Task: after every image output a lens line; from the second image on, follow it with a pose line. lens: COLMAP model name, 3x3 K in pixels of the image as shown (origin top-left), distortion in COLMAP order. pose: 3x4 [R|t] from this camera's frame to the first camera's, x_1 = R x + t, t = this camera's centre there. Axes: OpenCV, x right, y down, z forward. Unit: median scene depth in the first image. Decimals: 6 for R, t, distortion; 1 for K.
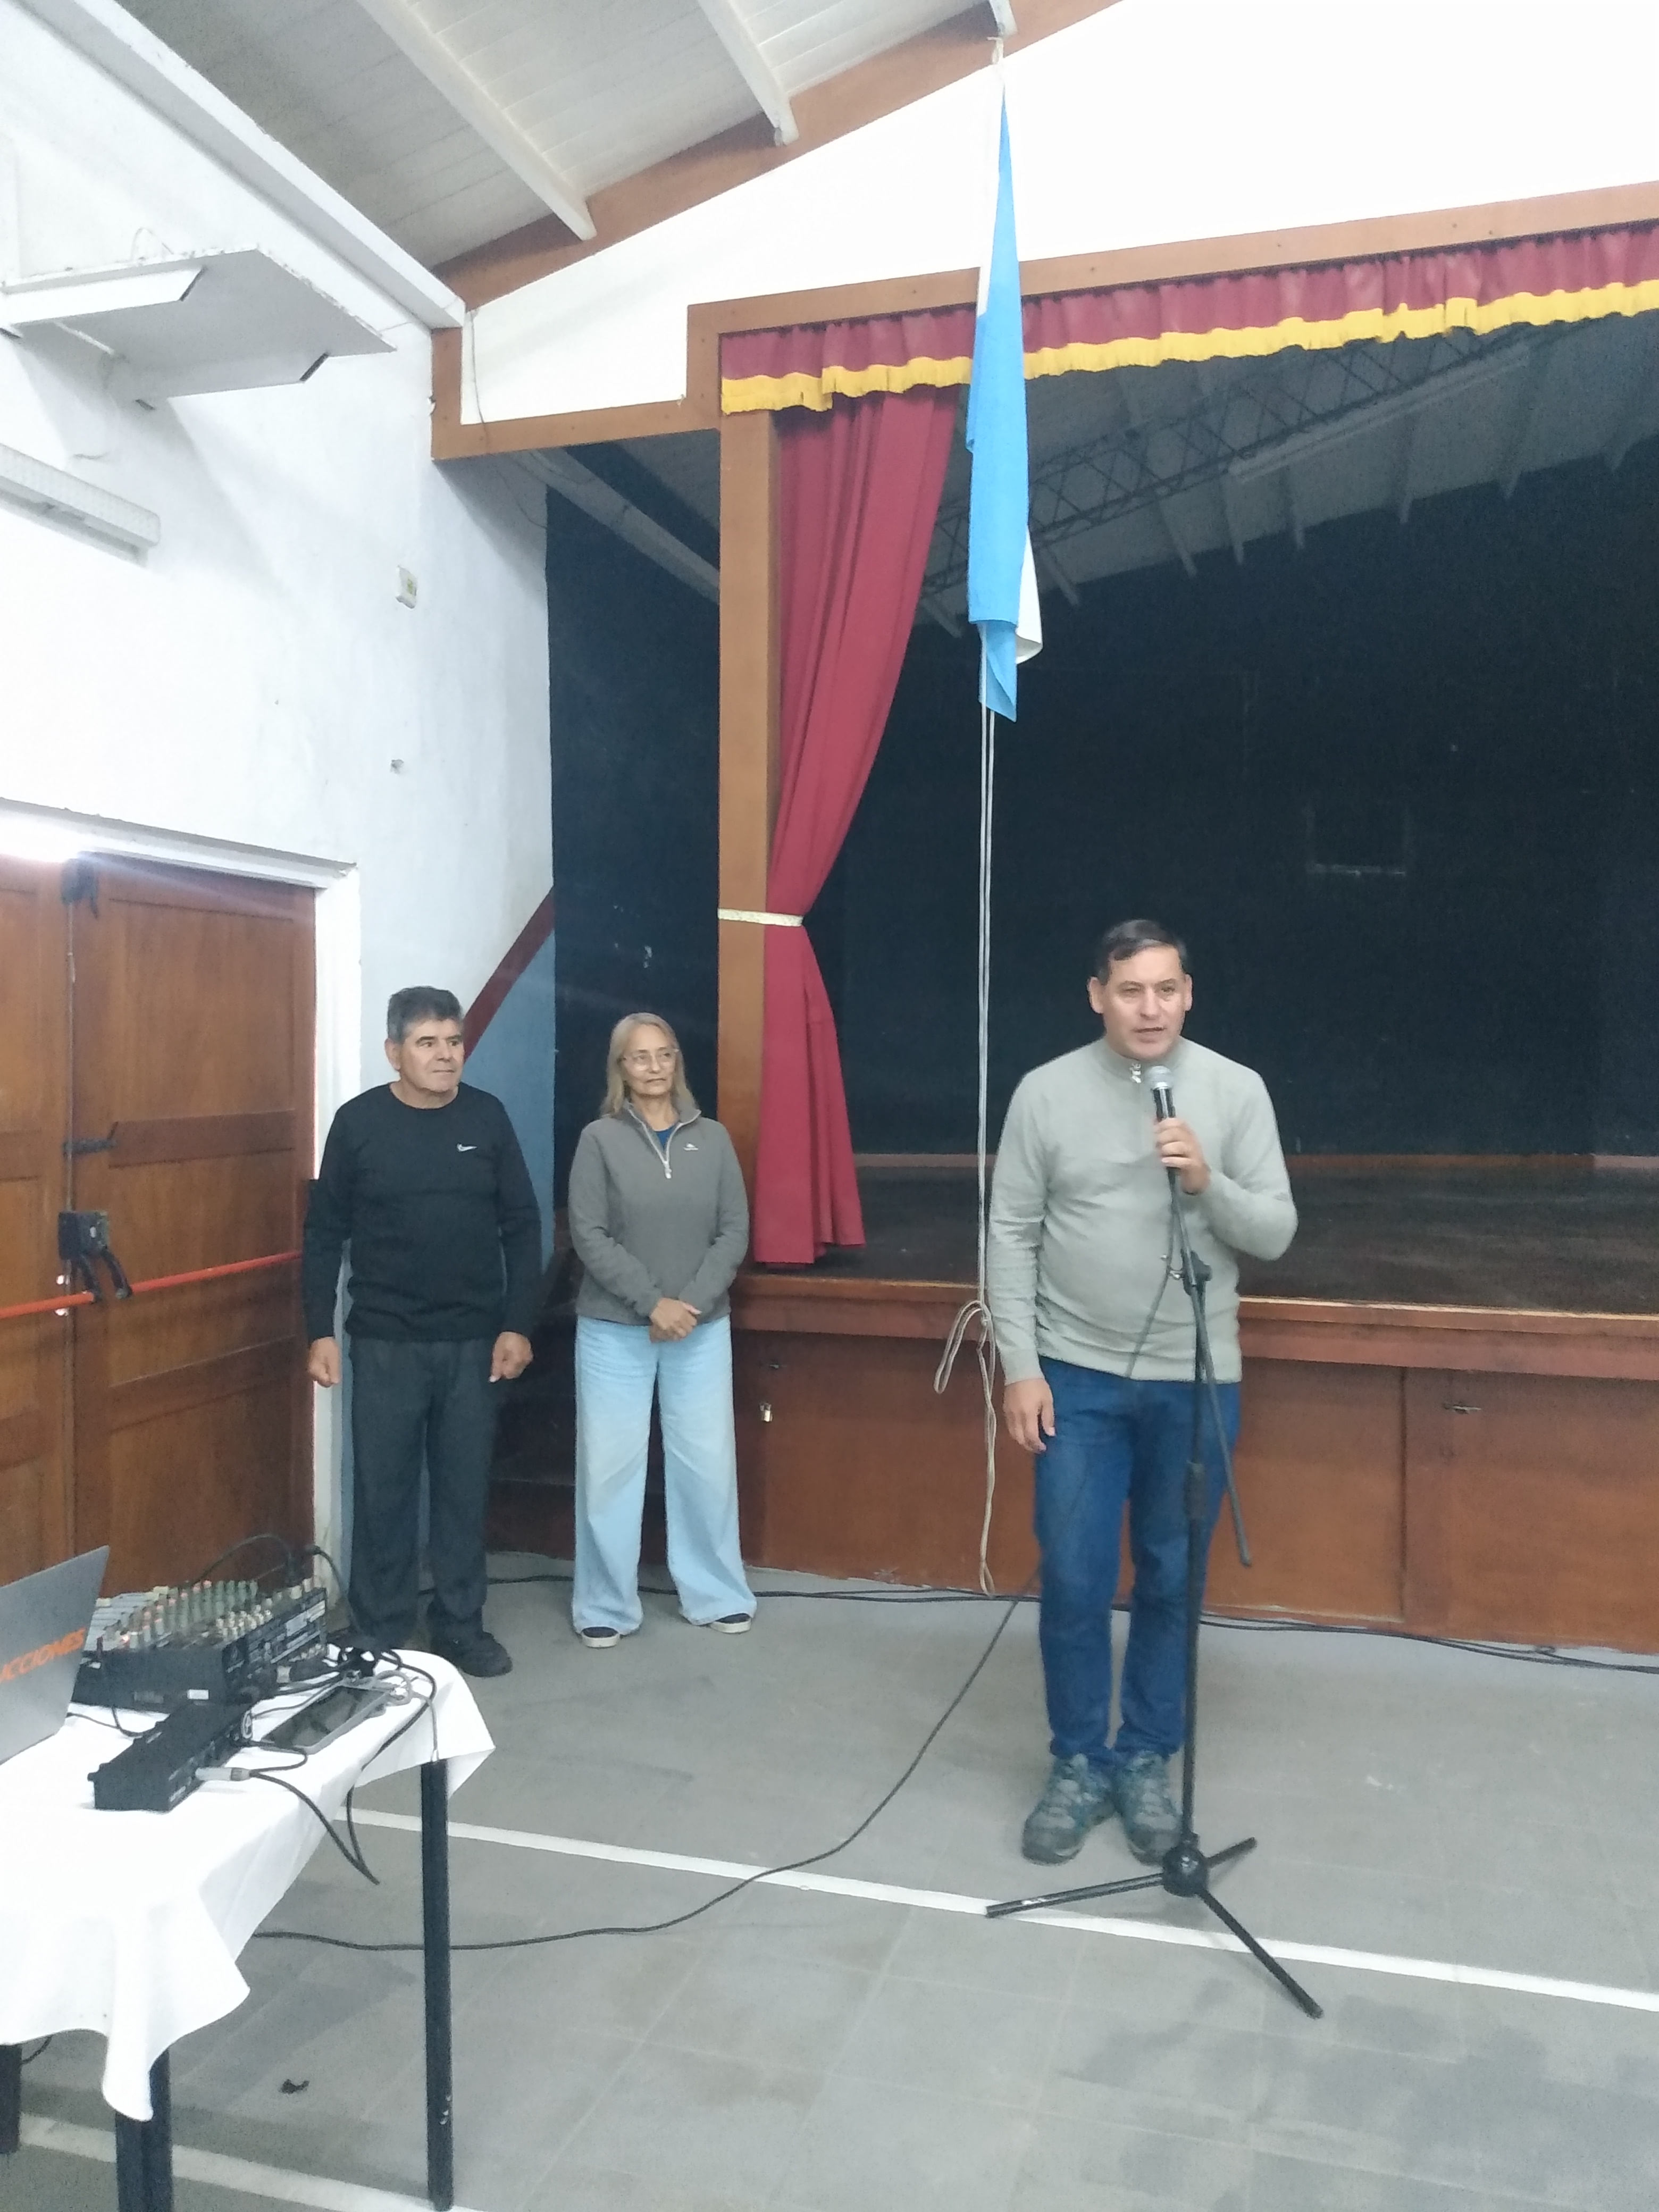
lens RADIAL K [[1773.0, 0, 844.4], [0, 1773.0, 1128.9], [0, 0, 1]] dist [0.053206, -0.104318]
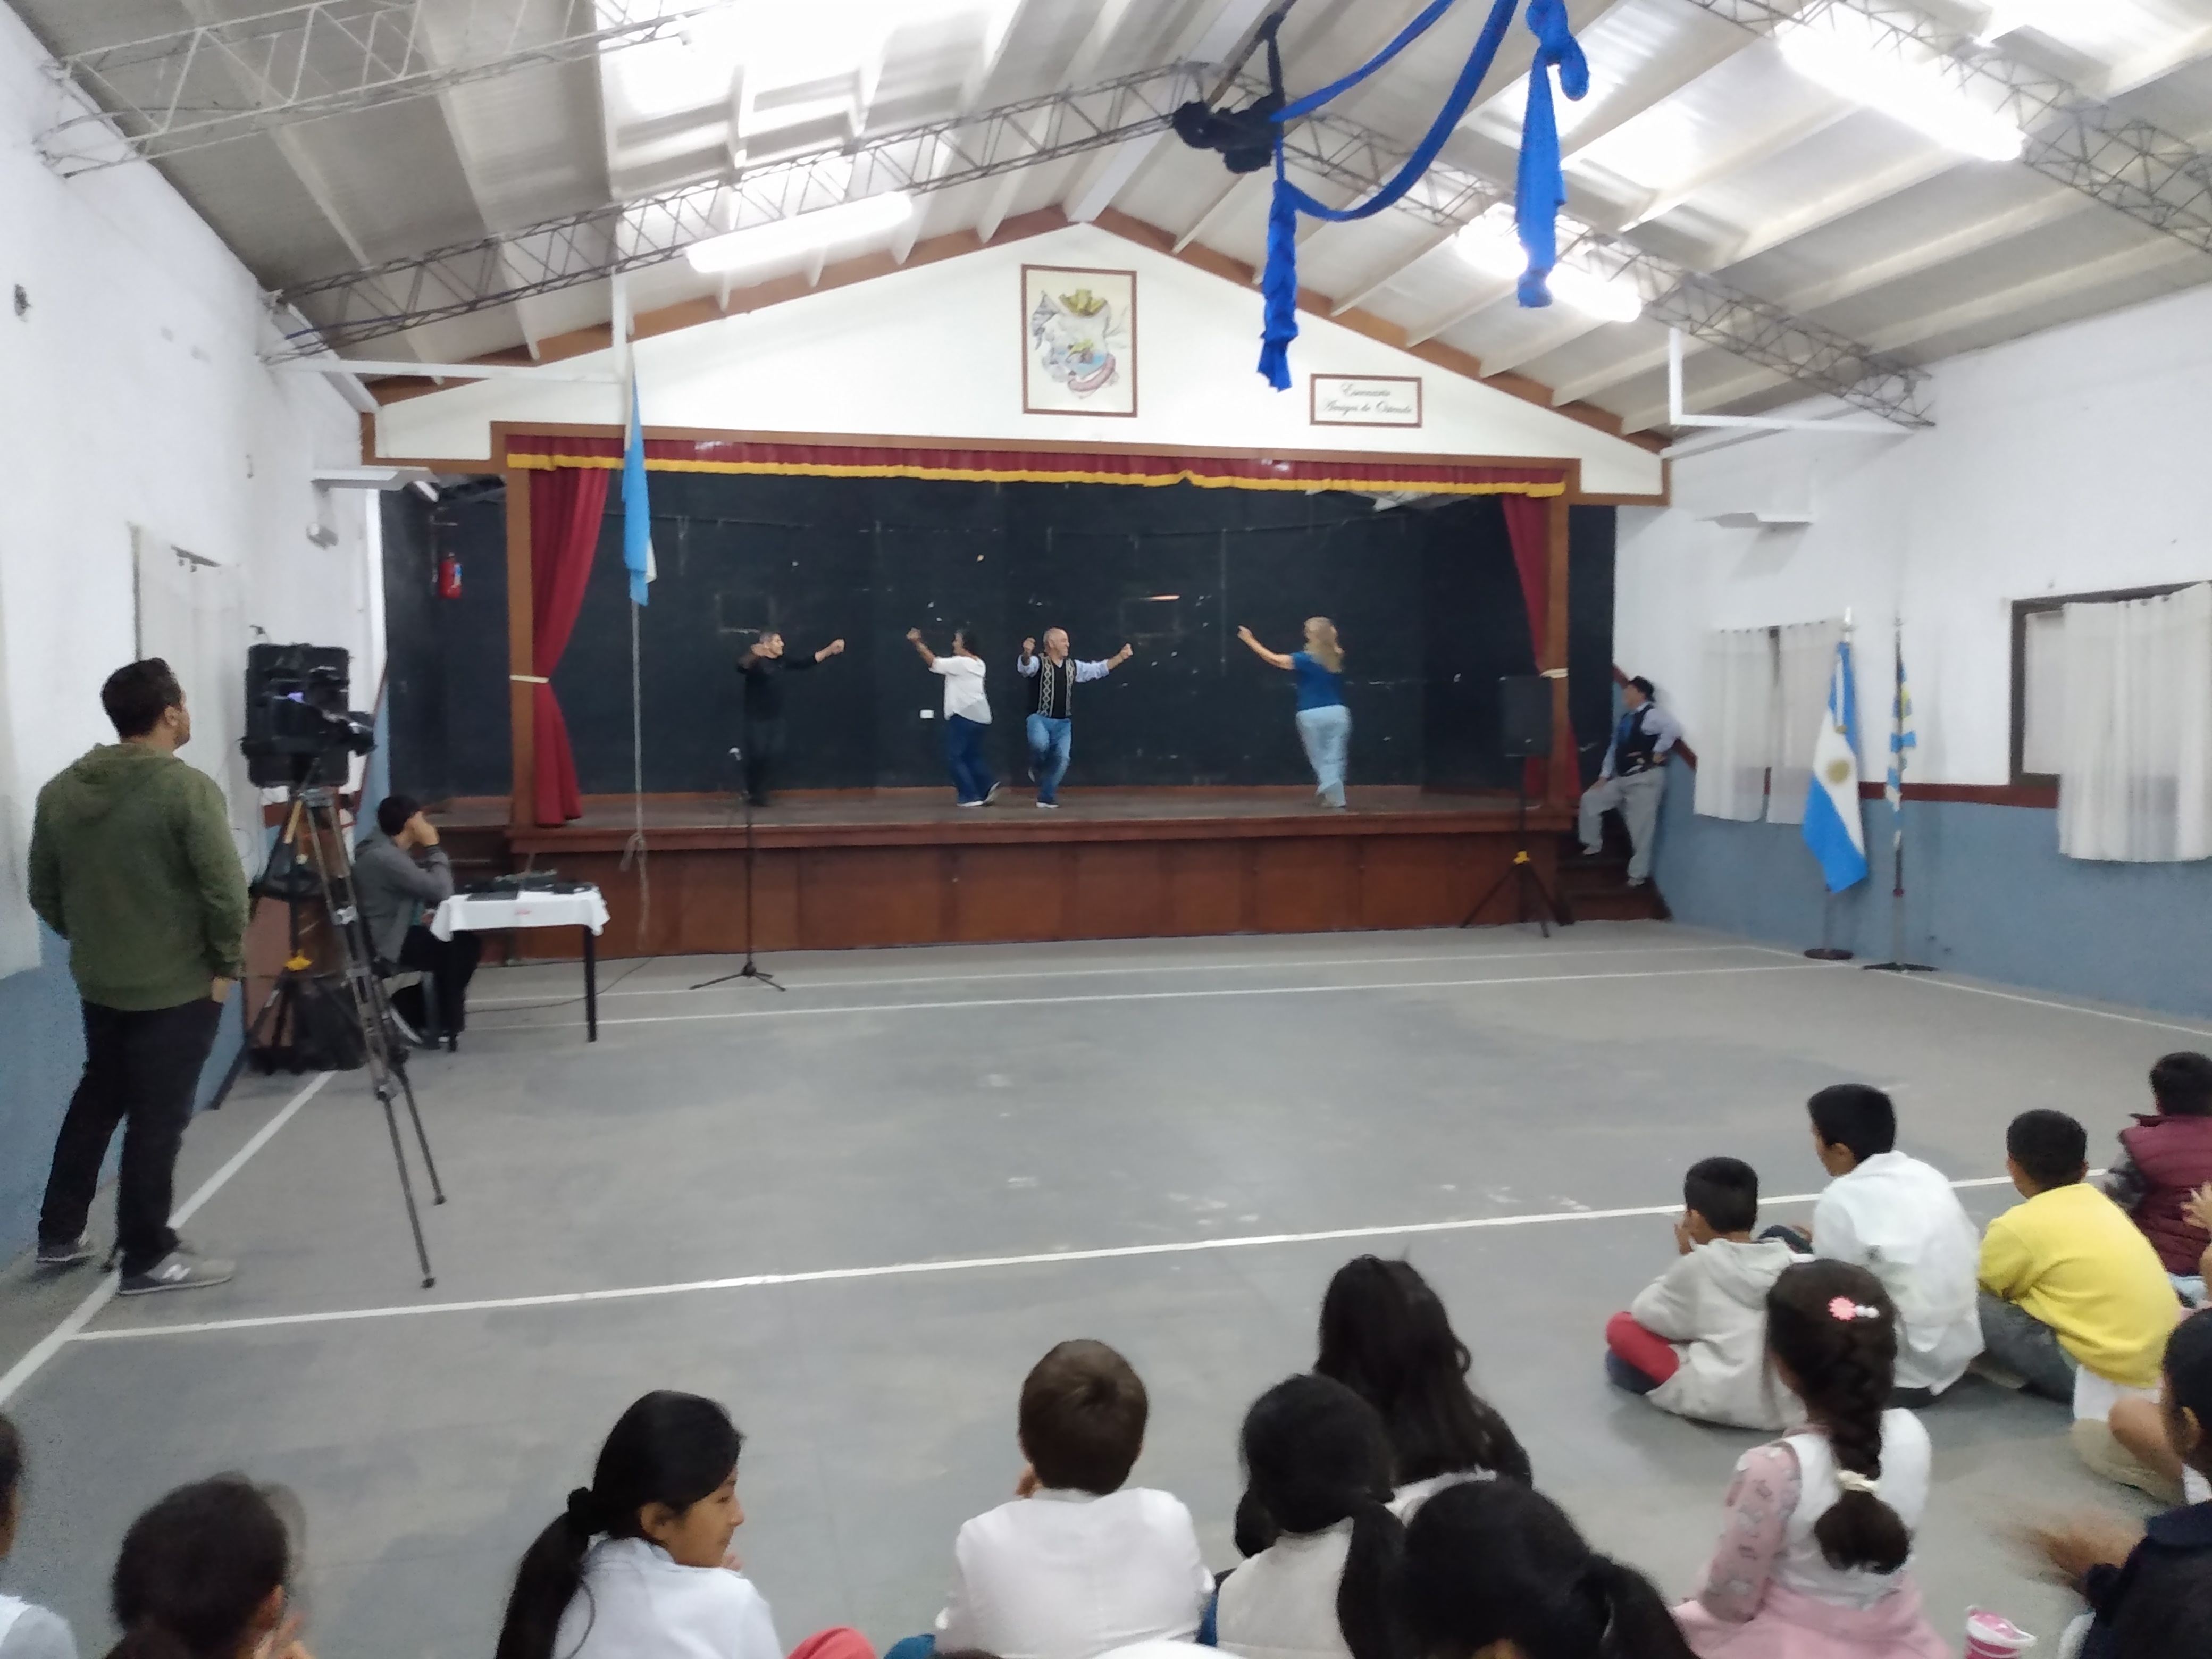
lens RADIAL K [[1736.7, 0, 1105.8], [0, 1736.7, 824.3], [0, 0, 1]] dist [0.063306, -0.004450]
pose [[0.864507, -0.038254, 0.501163, -0.597189], [0.032099, 0.999266, 0.020905, 0.053573], [-0.501595, -0.001985, 0.865100, -1.496074]]
